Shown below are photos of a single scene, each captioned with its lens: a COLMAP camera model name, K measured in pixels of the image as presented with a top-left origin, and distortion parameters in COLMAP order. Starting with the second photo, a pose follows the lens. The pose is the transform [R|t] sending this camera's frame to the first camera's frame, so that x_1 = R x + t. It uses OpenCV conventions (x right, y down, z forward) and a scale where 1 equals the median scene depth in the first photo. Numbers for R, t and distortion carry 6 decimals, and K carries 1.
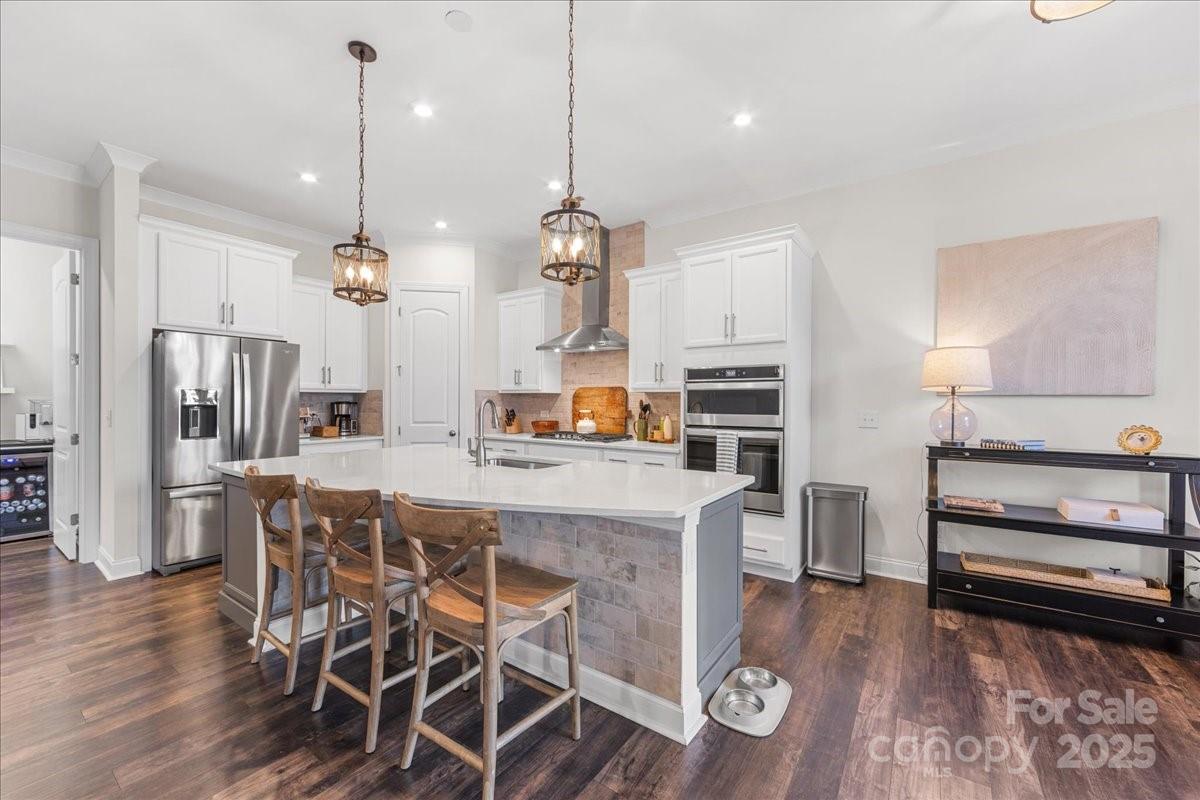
lens RADIAL K [[472.1, 0, 599.0], [0, 472.1, 401.4], [0, 0, 1]] dist [-0.004381, -0.000228]
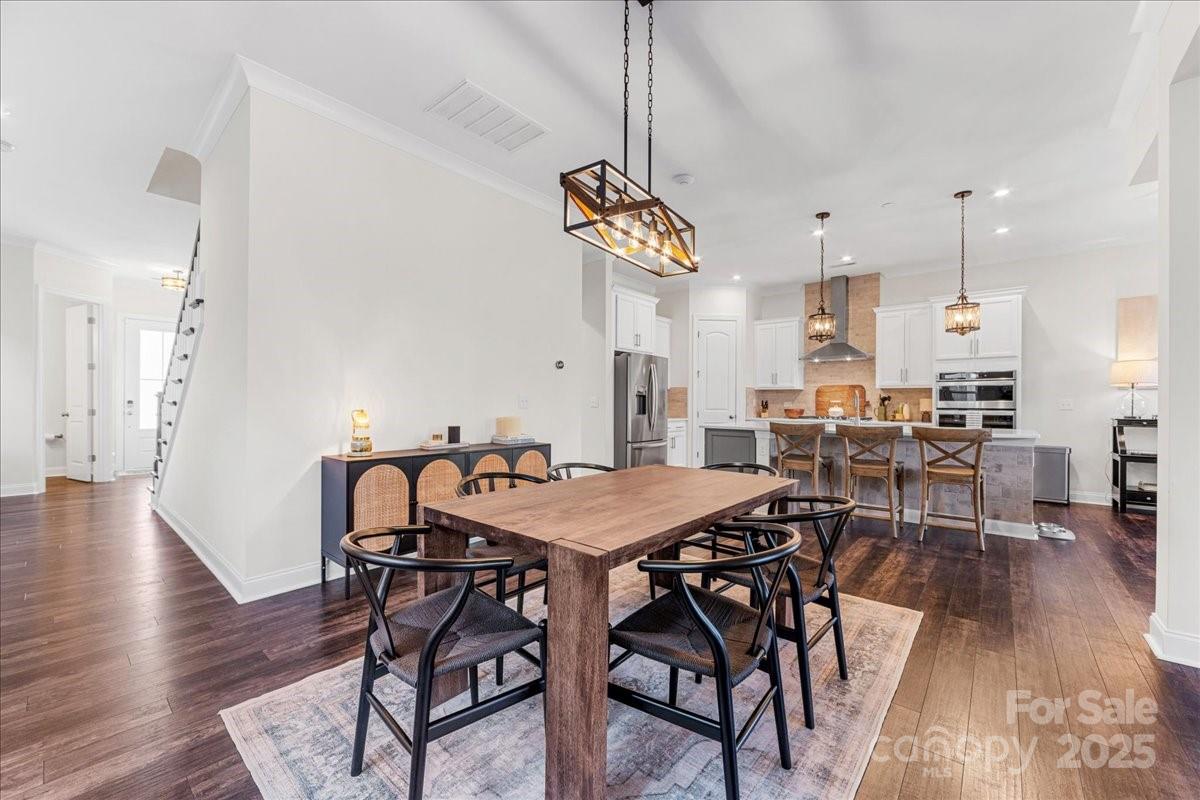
lens RADIAL K [[472.1, 0, 597.8], [0, 472.1, 399.3], [0, 0, 1]] dist [-0.004381, -0.000228]
pose [[0.995555, 0.001757, -0.094167, -0.689098], [-0.002441, 0.999972, -0.007141, 0.028970], [0.094152, 0.007339, 0.995531, -0.586183]]
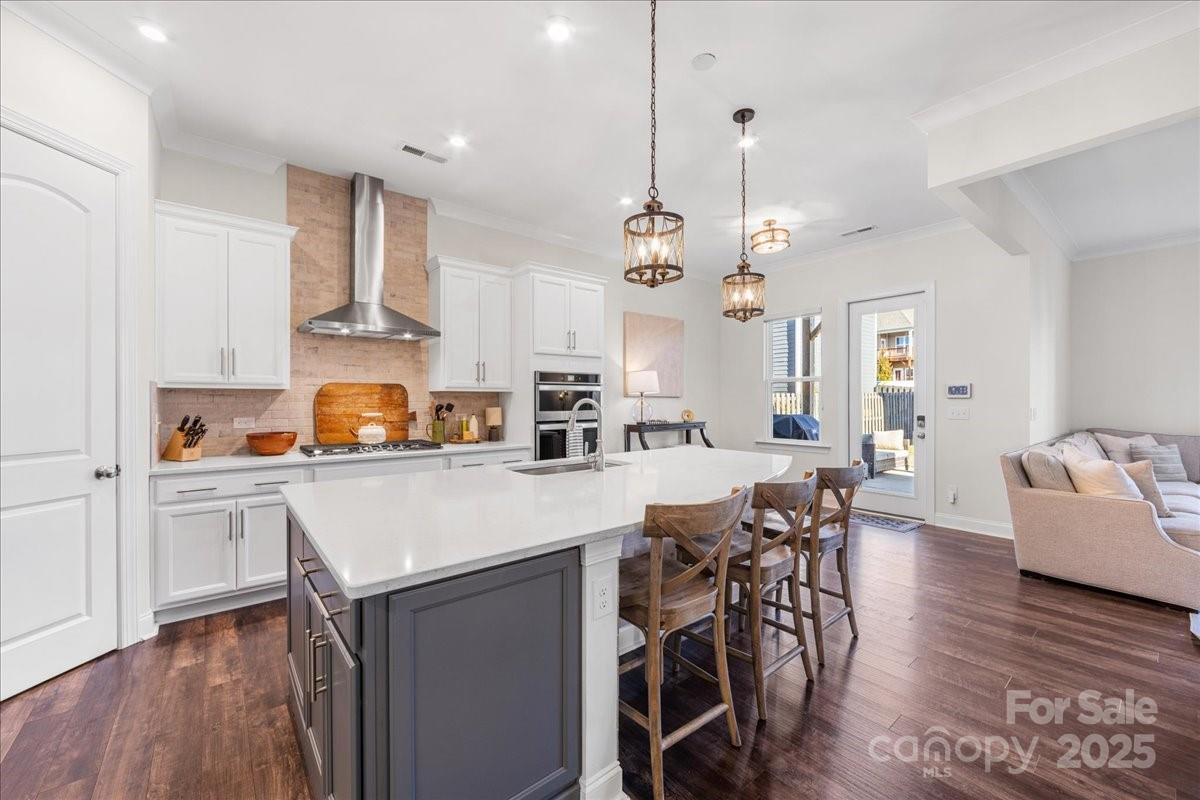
lens RADIAL K [[472.1, 0, 598.7], [0, 472.1, 404.8], [0, 0, 1]] dist [-0.004381, -0.000228]
pose [[0.269035, -0.012237, 0.963053, -0.732802], [0.004521, 0.999924, 0.011442, -0.002446], [-0.963120, 0.001276, 0.269070, 0.477380]]
